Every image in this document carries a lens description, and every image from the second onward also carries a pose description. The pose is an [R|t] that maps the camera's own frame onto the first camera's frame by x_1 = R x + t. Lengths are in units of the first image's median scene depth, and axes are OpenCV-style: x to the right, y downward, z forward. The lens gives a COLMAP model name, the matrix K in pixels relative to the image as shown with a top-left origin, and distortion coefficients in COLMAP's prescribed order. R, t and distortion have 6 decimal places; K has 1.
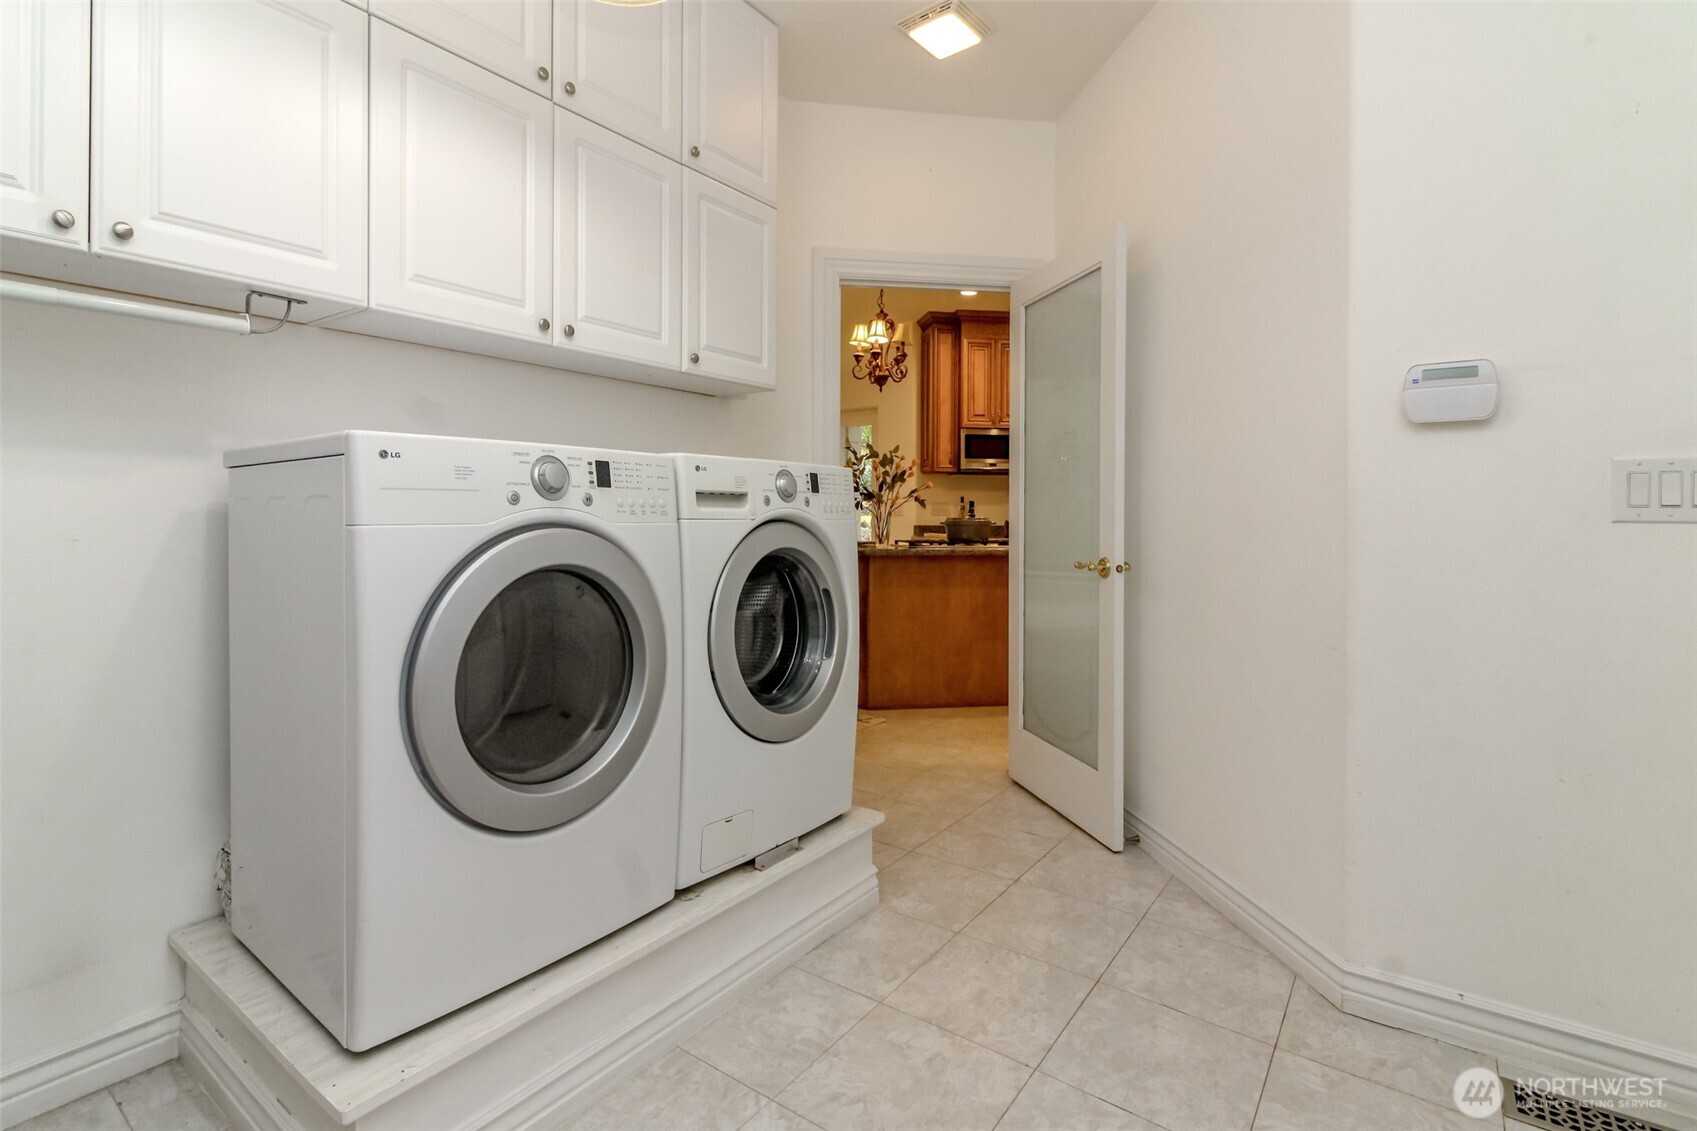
lens RADIAL K [[788.4, 0, 849.0], [0, 788.4, 522.8], [0, 0, 1]] dist [-0.000525, -0.000323]
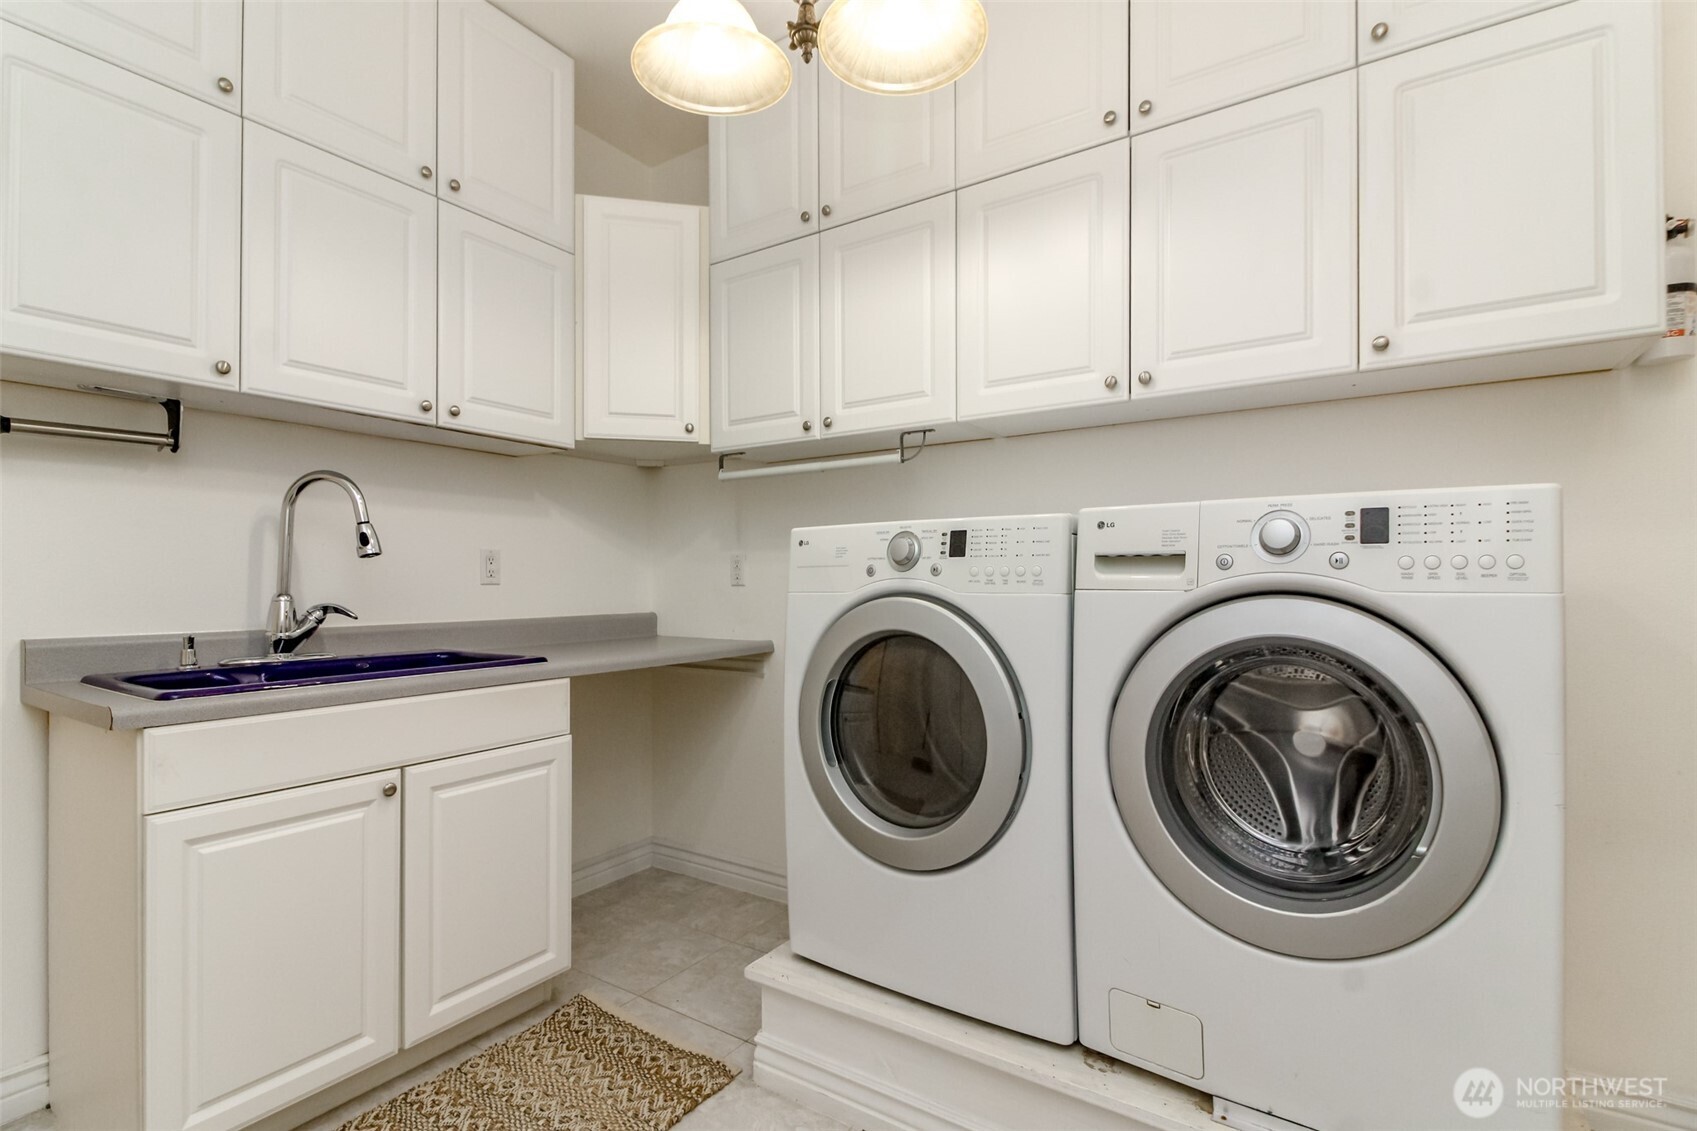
lens RADIAL K [[707.1, 0, 849.2], [0, 707.1, 574.9], [0, 0, 1]] dist [0.001195, 0.000116]
pose [[0.081700, -0.006448, -0.996636, 0.556249], [-0.002109, 0.999976, -0.006643, -0.016002], [0.996655, 0.002644, 0.081684, 0.777957]]
